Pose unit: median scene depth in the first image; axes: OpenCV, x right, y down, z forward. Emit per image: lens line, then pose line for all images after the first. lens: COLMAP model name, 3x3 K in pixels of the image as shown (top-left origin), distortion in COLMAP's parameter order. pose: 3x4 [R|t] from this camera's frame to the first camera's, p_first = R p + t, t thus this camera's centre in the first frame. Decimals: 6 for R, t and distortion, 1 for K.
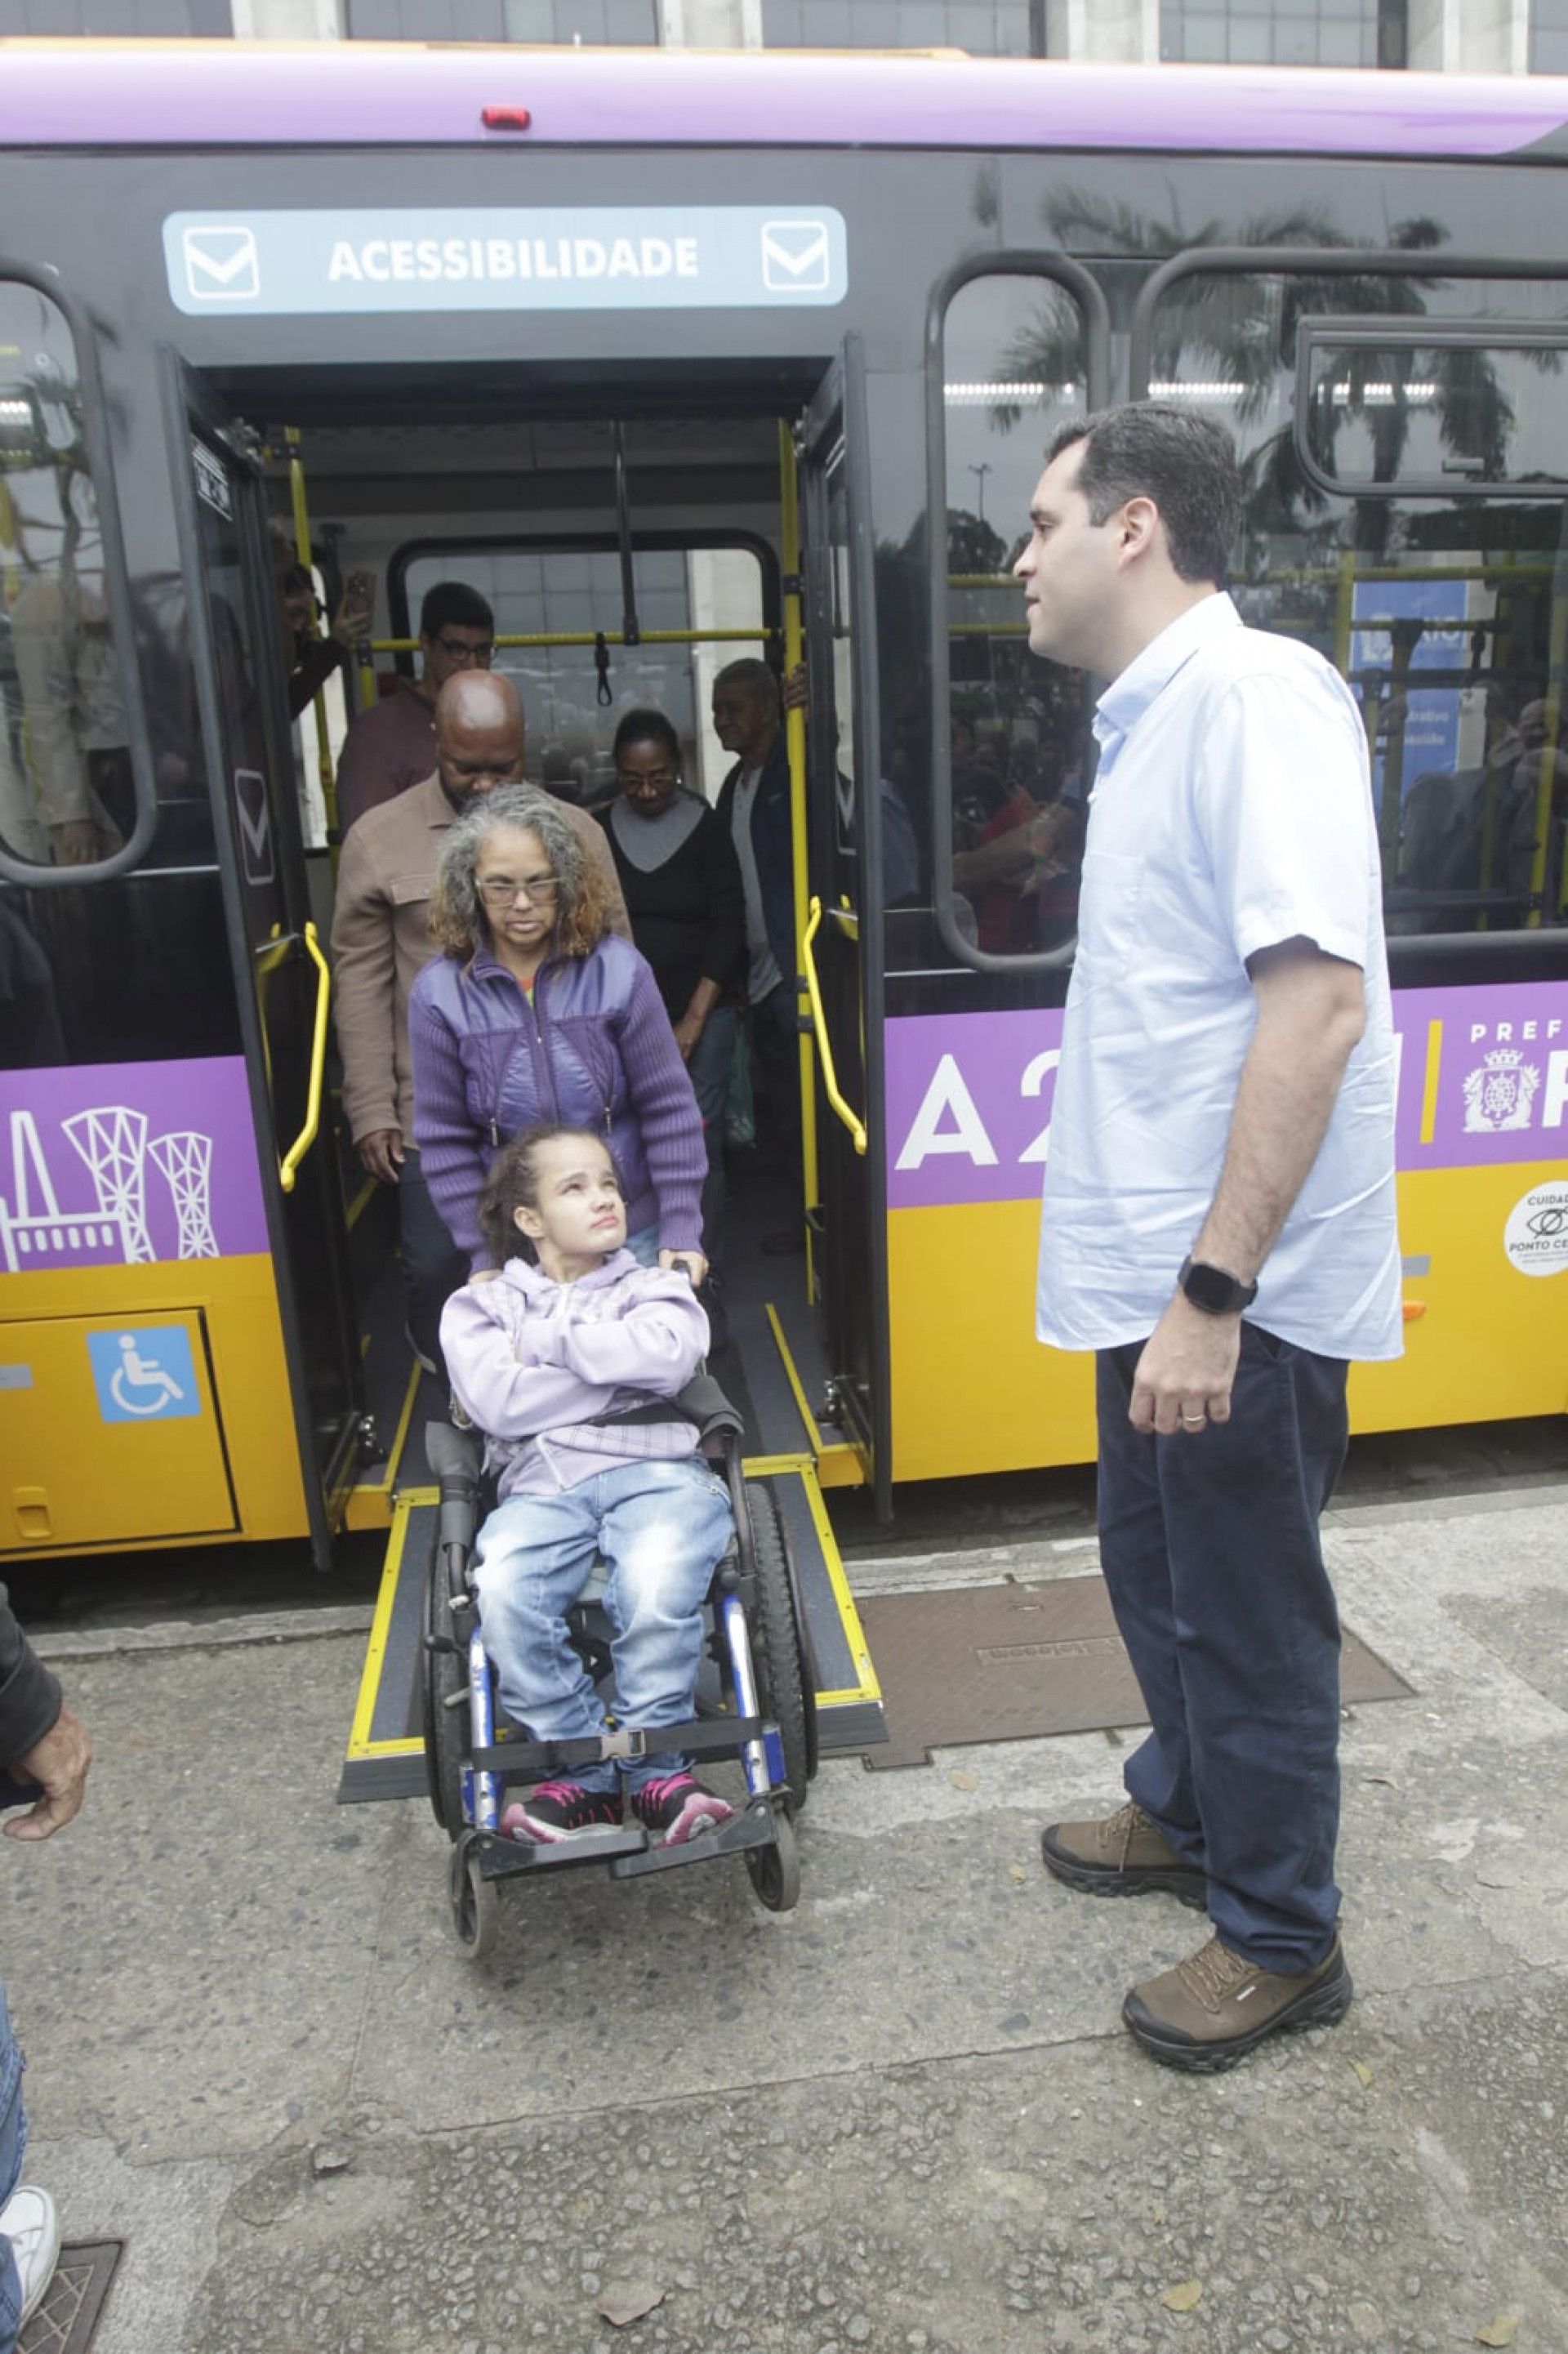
lens RADIAL K [[1404.4, 0, 764.7], [0, 1404.4, 1200.5], [0, 0, 1]] dist [-0.065255, 0.030380]
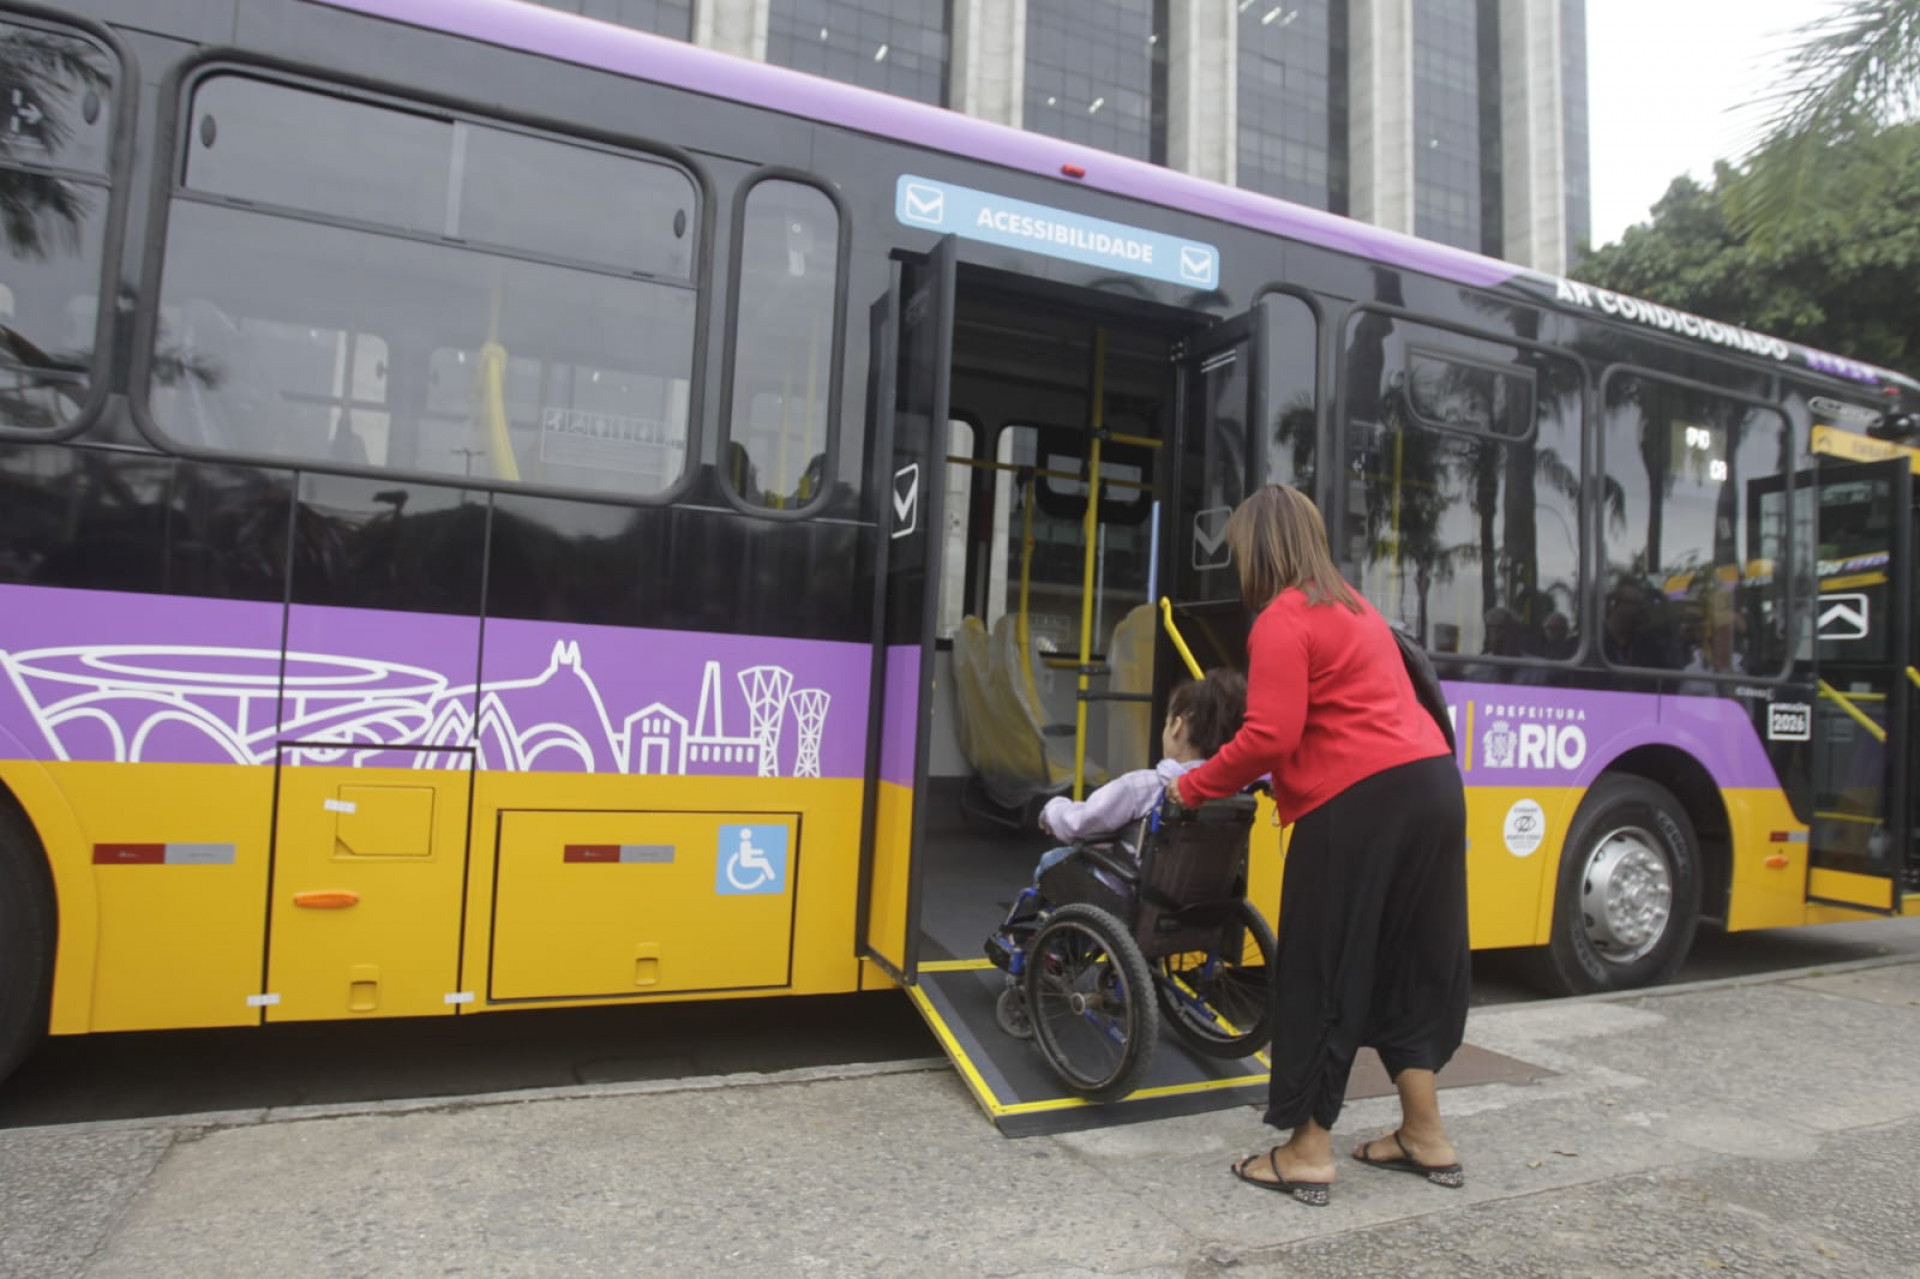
lens RADIAL K [[1147.8, 0, 977.1], [0, 1147.8, 637.0], [0, 0, 1]] dist [-0.065576, 0.038742]
pose [[0.954201, 0.102304, 0.281130, -0.599556], [-0.013343, 0.953331, -0.301633, 0.266379], [-0.298868, 0.284067, 0.911034, -0.193990]]
